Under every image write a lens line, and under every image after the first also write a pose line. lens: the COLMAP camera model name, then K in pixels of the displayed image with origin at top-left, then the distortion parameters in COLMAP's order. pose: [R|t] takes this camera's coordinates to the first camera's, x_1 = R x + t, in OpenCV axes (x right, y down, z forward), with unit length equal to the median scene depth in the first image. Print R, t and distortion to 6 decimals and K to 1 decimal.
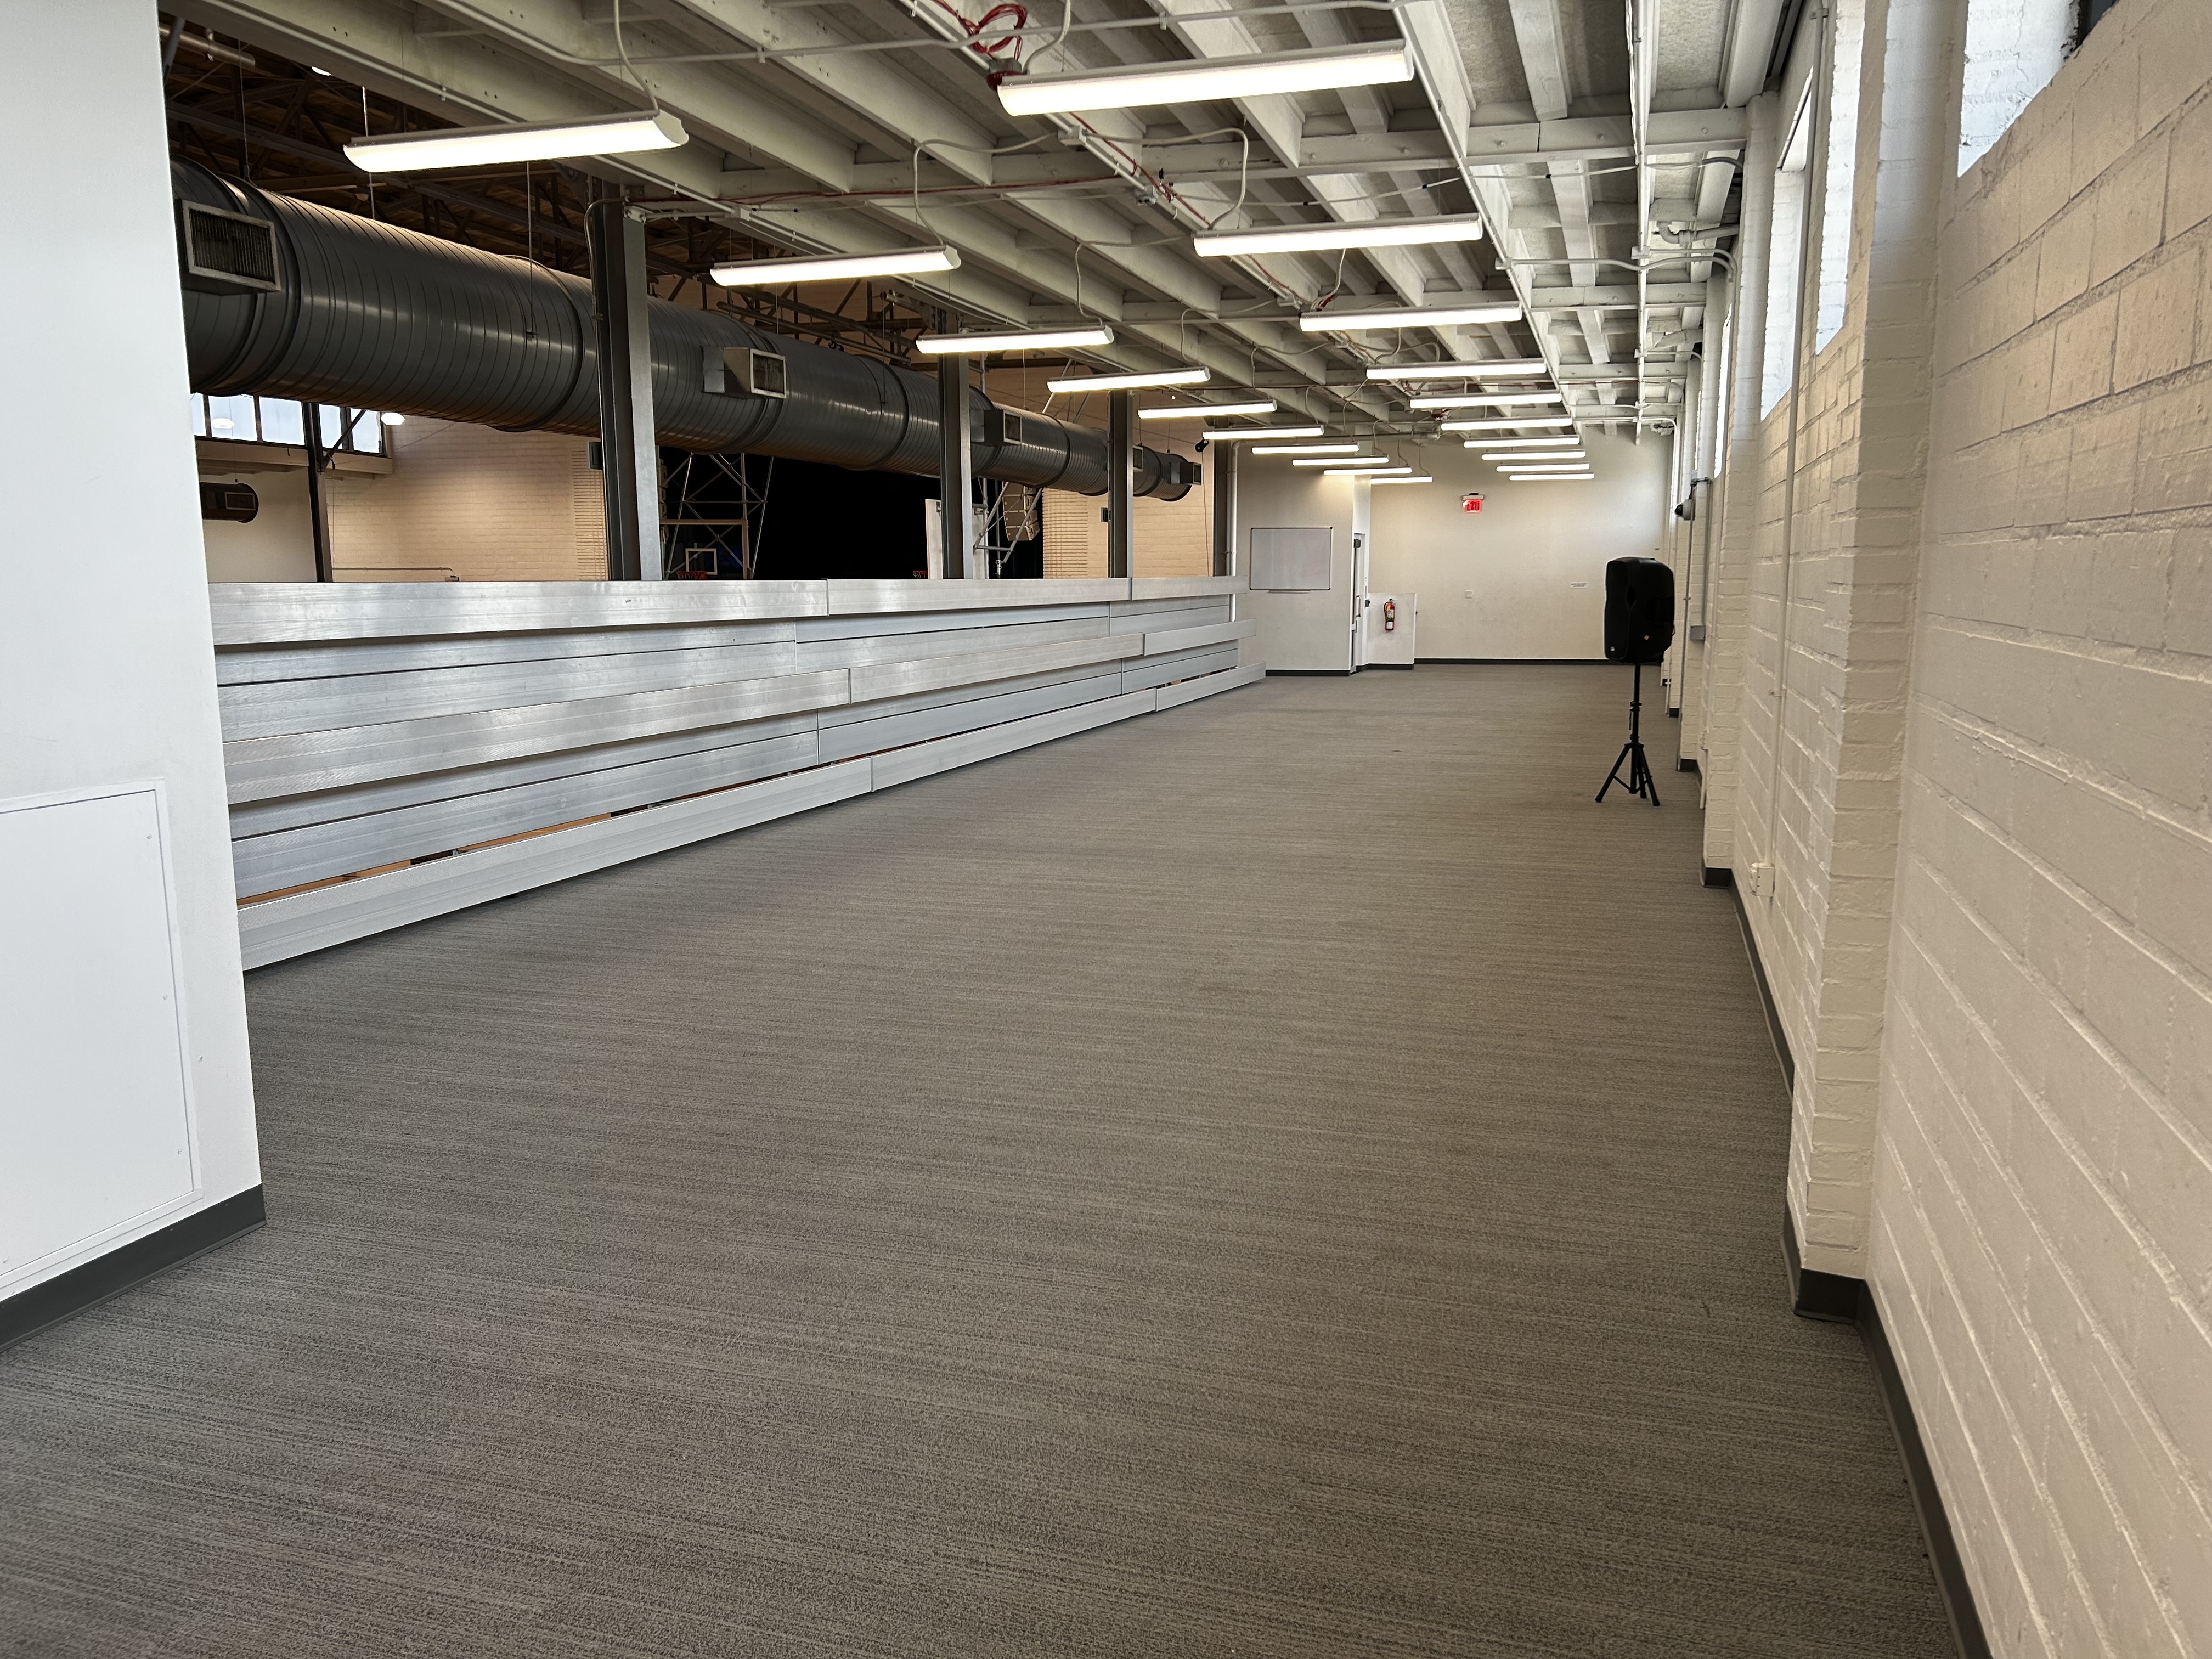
lens RADIAL K [[1667.2, 0, 1121.9], [0, 1667.2, 844.1], [0, 0, 1]] dist [0.063201, -0.060686]
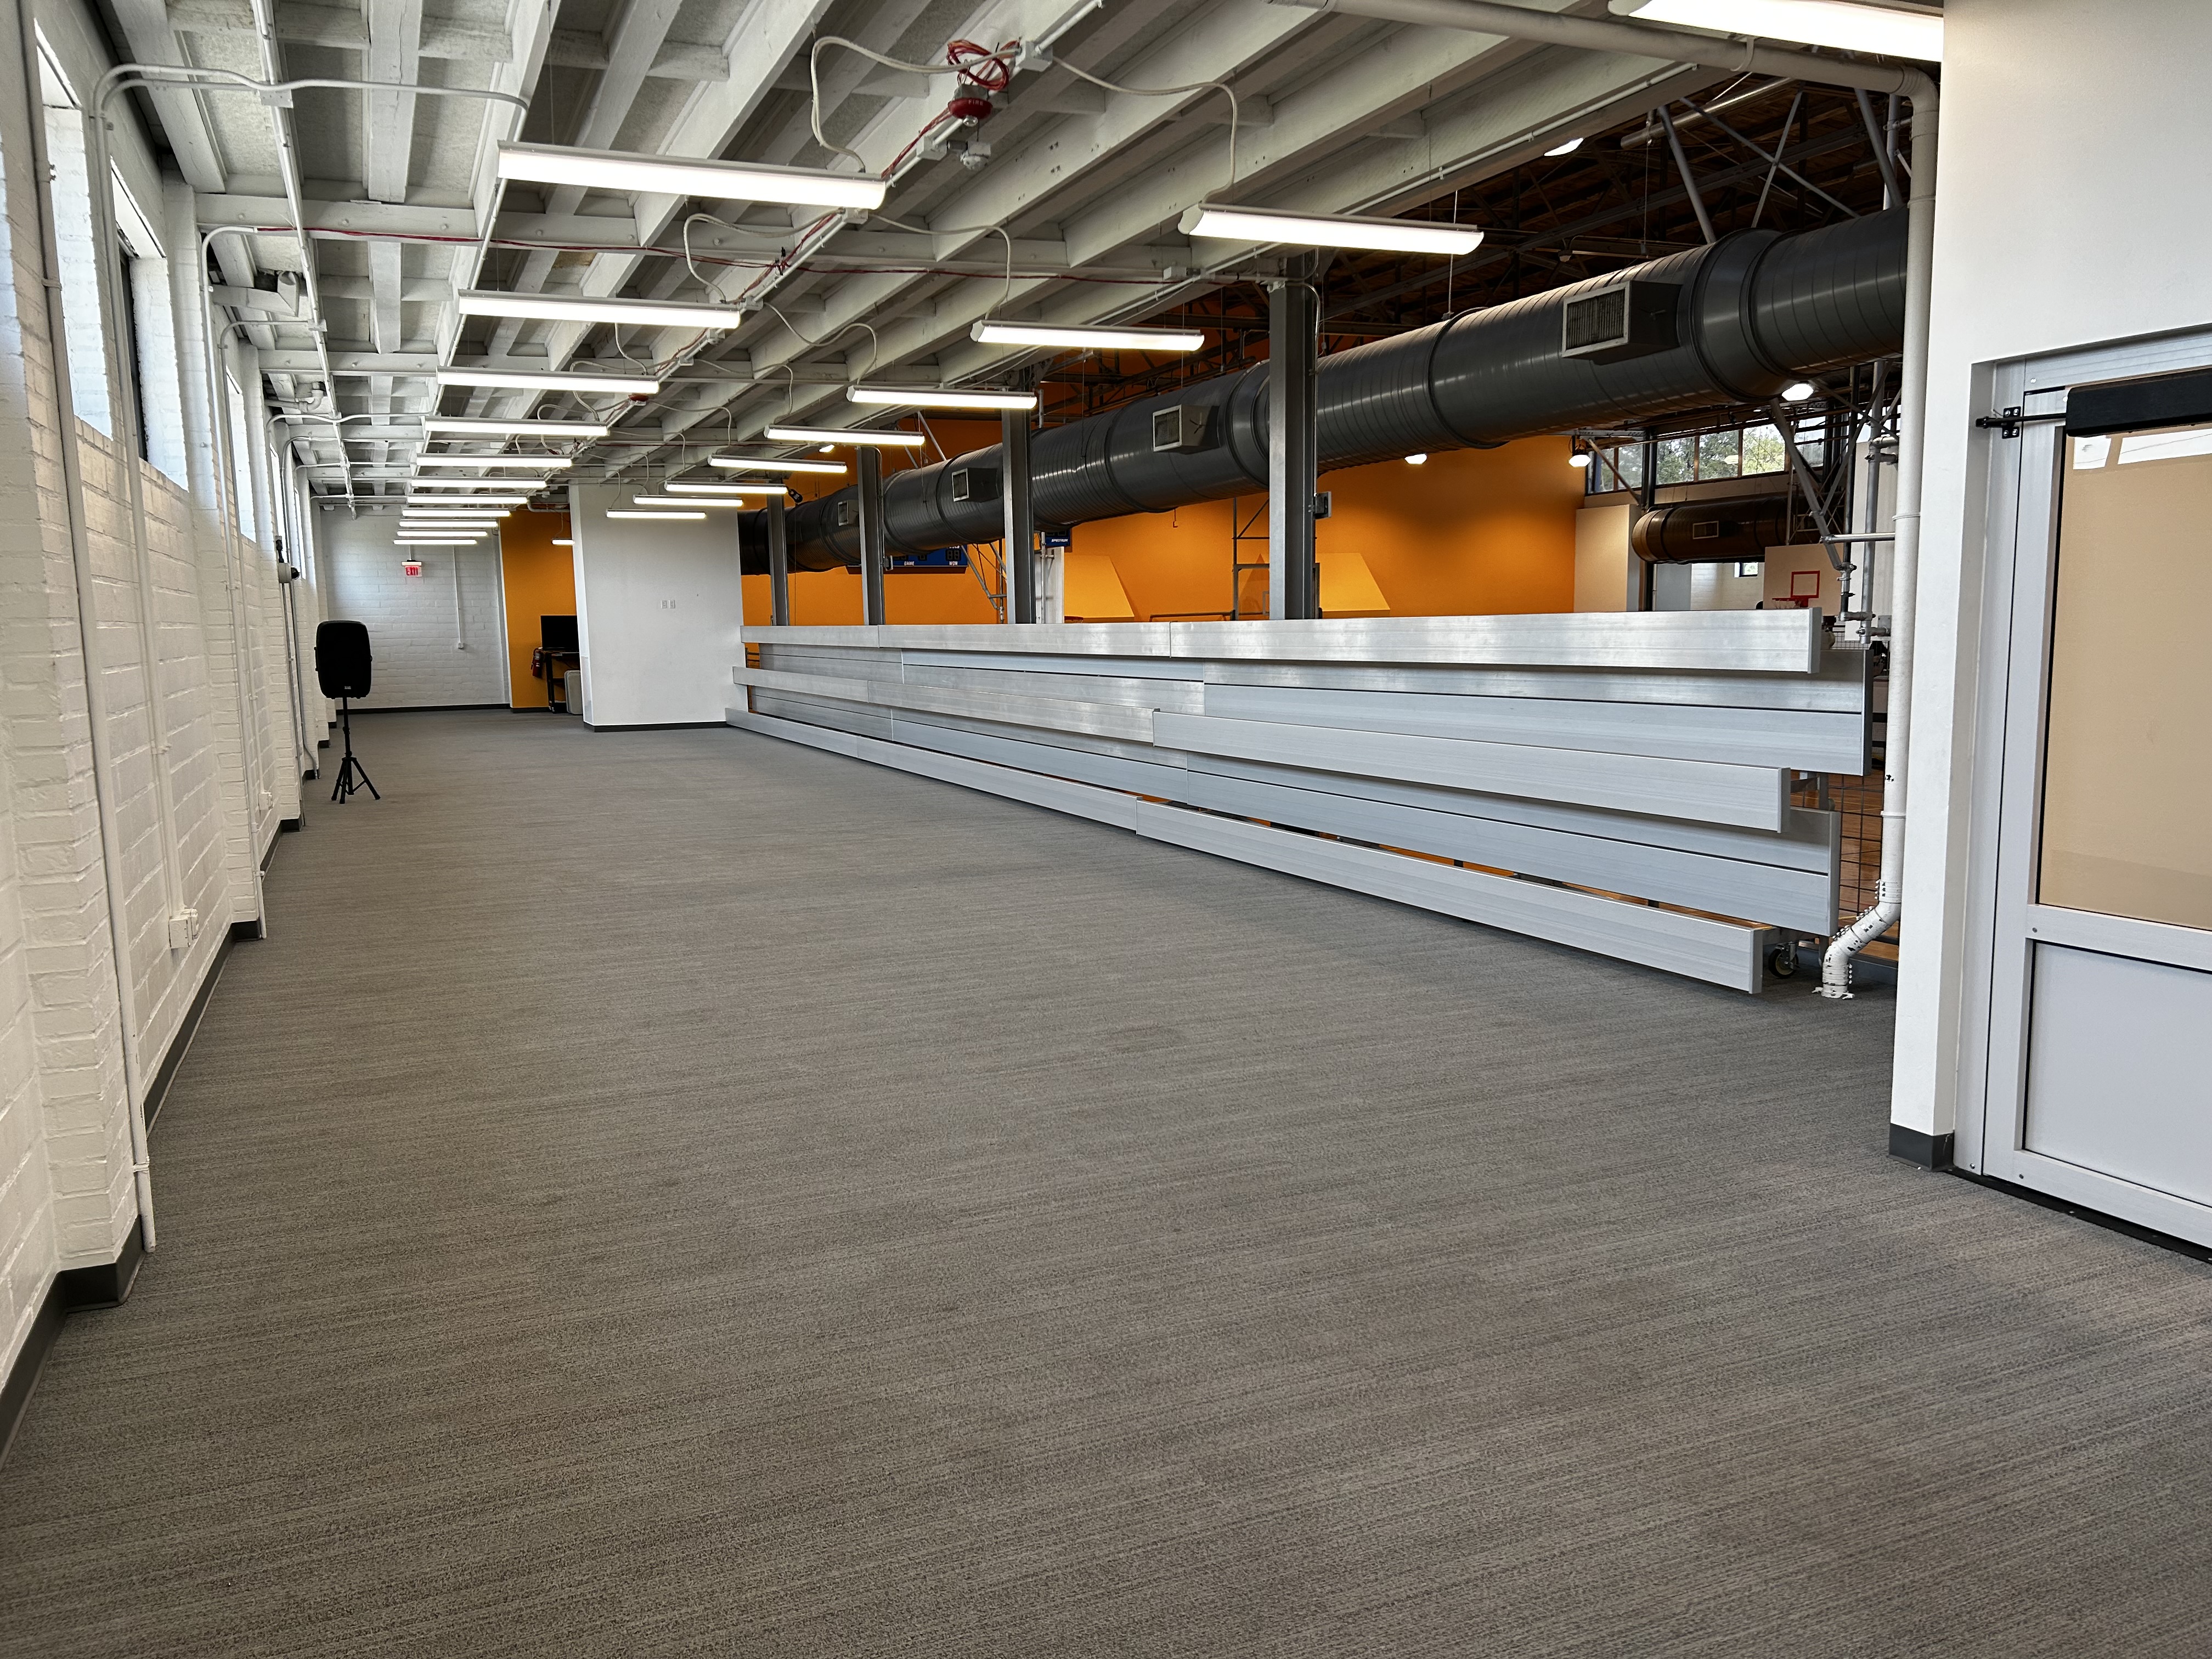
lens RADIAL K [[1667.2, 0, 1099.6], [0, 1667.2, 844.8], [0, 0, 1]] dist [0.063201, -0.060686]
pose [[-0.766079, 0.102020, -0.634598, 0.456767], [-0.082712, 0.963466, 0.254739, -0.257284], [0.637402, 0.247639, -0.729653, 1.595222]]
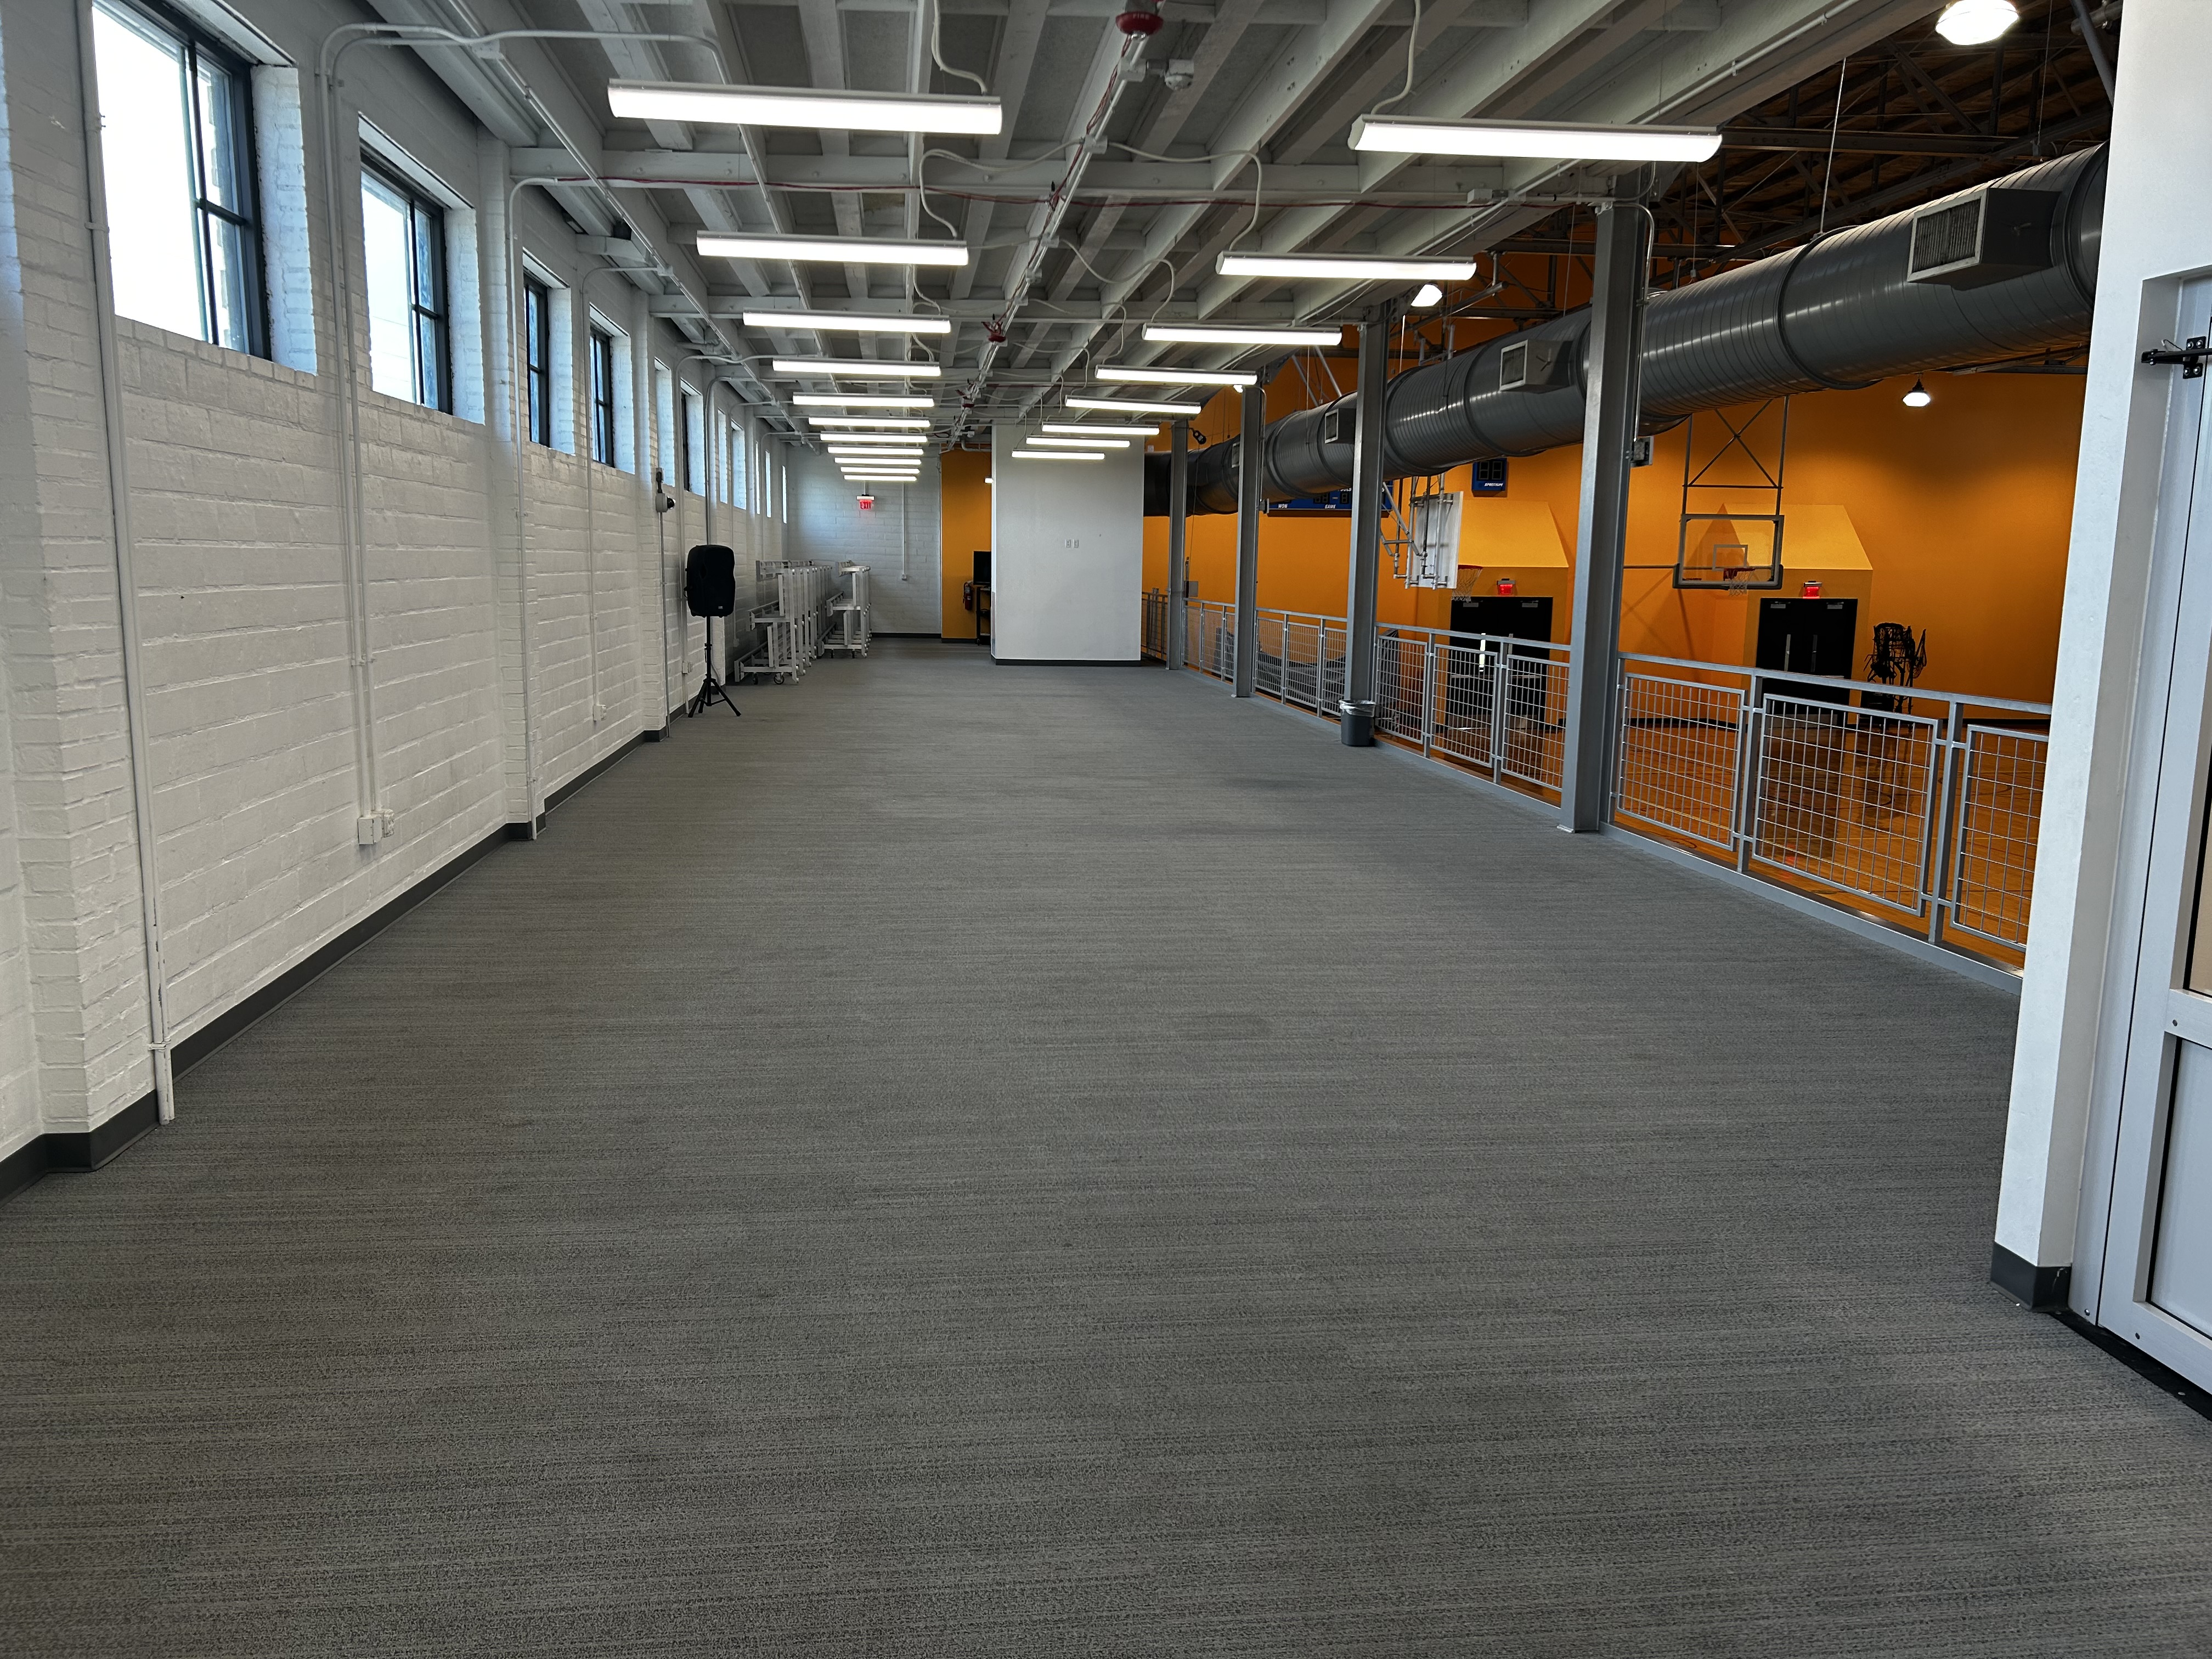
lens RADIAL K [[1667.2, 0, 1102.6], [0, 1667.2, 823.1], [0, 0, 1]] dist [0.063201, -0.060686]
pose [[-0.919086, 0.047850, -0.391141, 0.334751], [-0.076986, 0.951669, 0.297319, -0.264964], [0.386463, 0.303374, -0.870982, 1.630309]]
